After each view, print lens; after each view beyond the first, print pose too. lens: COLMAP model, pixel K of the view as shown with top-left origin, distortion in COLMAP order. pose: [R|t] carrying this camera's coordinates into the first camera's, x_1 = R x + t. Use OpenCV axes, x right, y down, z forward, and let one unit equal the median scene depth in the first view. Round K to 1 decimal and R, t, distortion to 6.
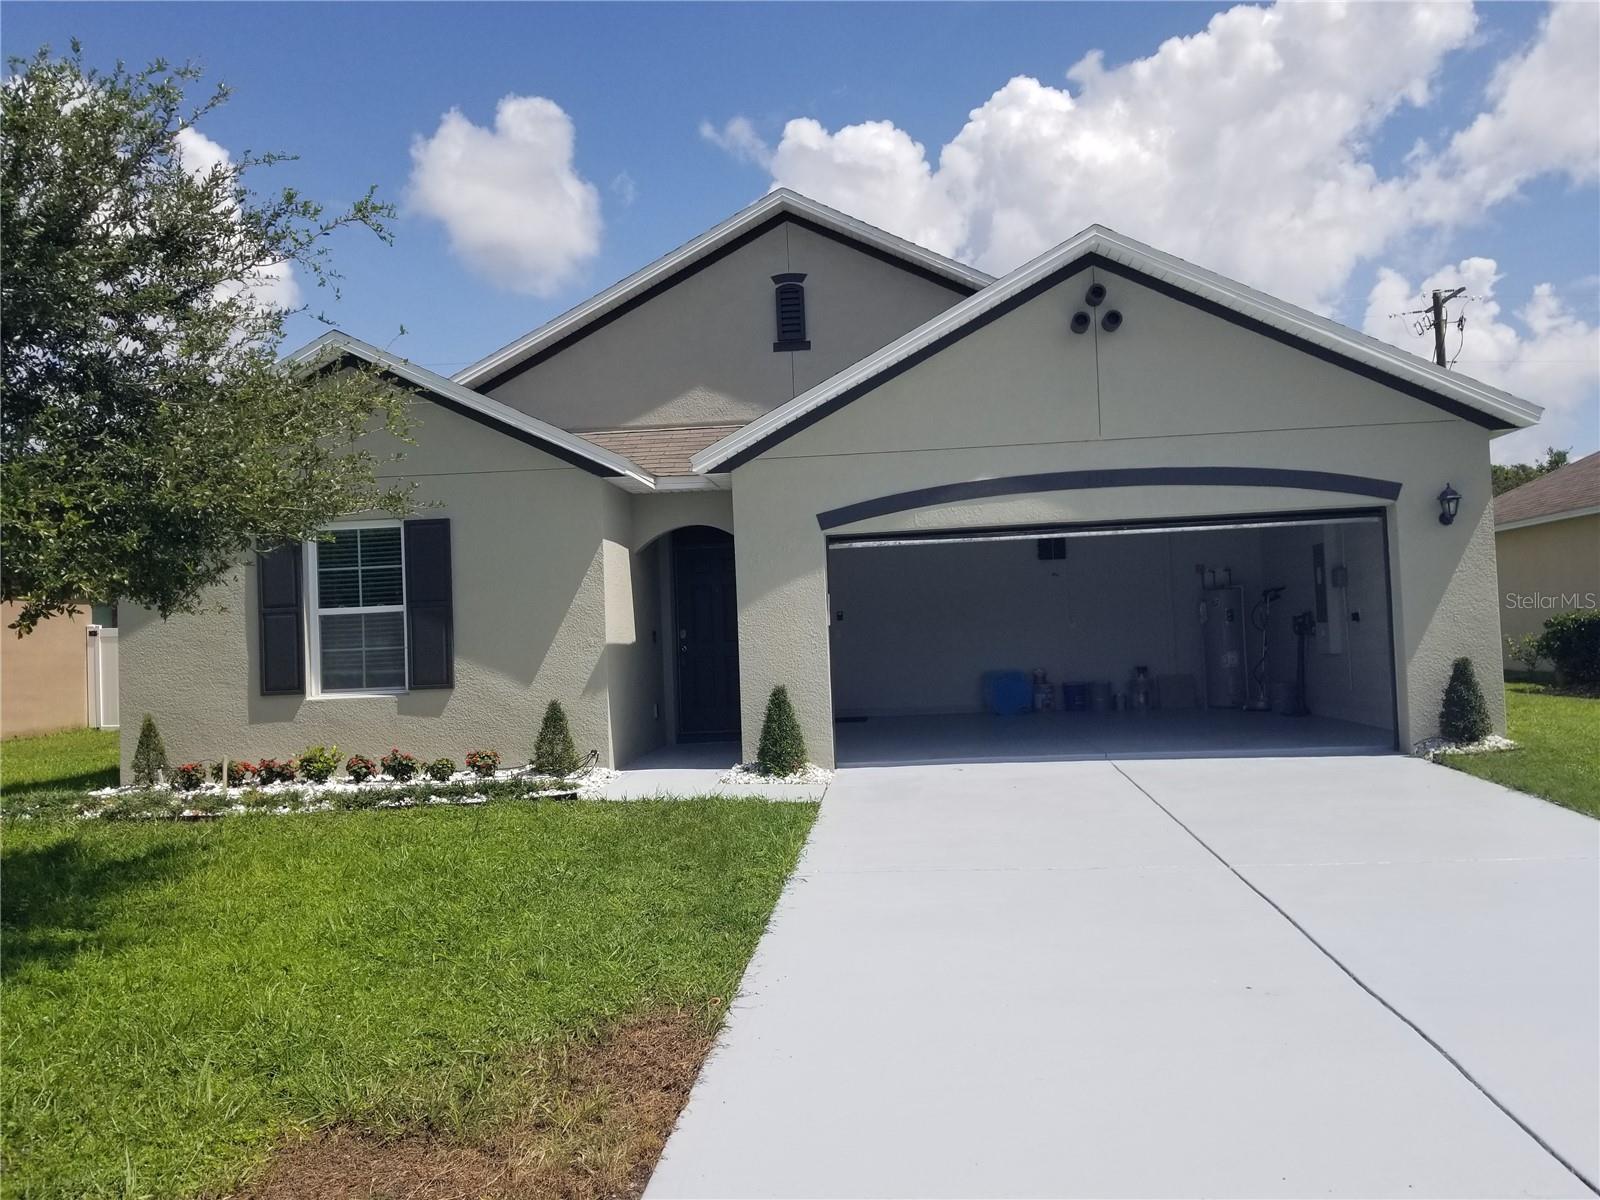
lens RADIAL K [[1257.7, 0, 802.4], [0, 1257.7, 594.7], [0, 0, 1]] dist [0.099774, -0.180201]
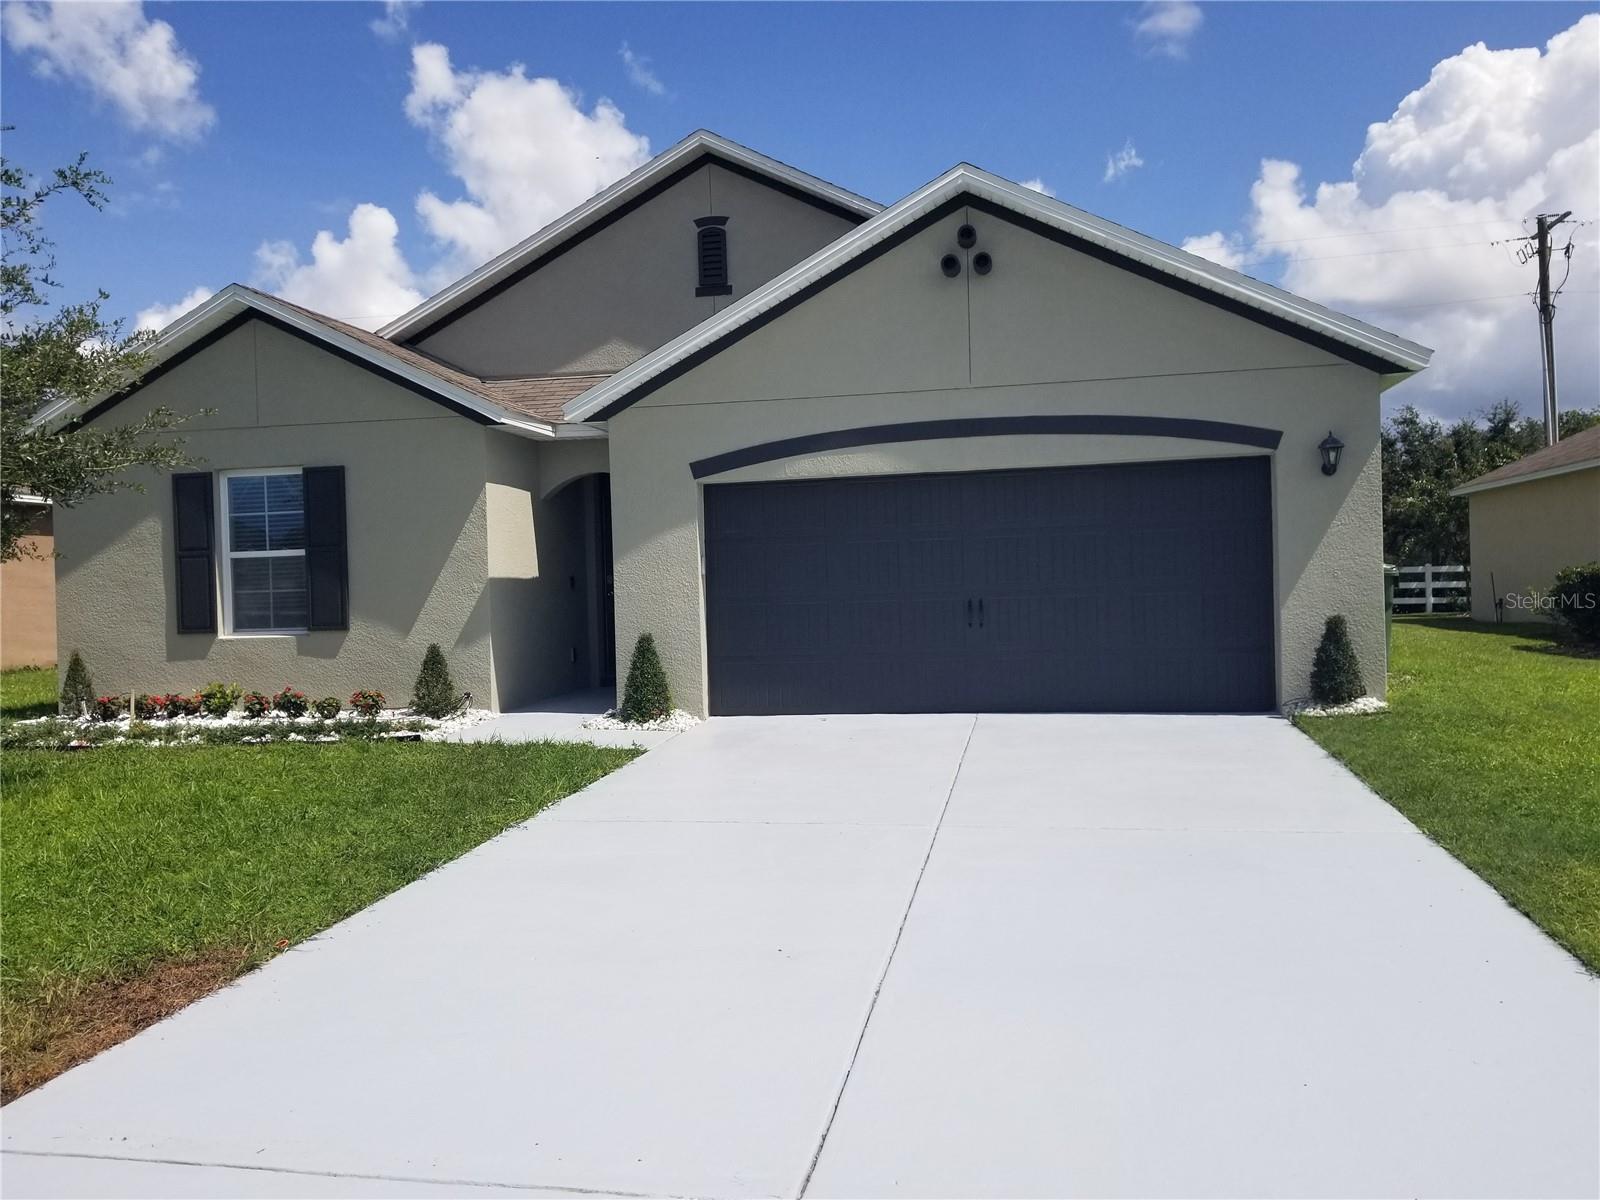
lens RADIAL K [[1257.7, 0, 802.4], [0, 1257.7, 594.7], [0, 0, 1]] dist [0.099774, -0.180201]
pose [[0.993424, 0.013161, -0.113738, 0.217652], [-0.007621, 0.998770, 0.049000, -0.009245], [0.114243, -0.047811, 0.992302, 0.010997]]
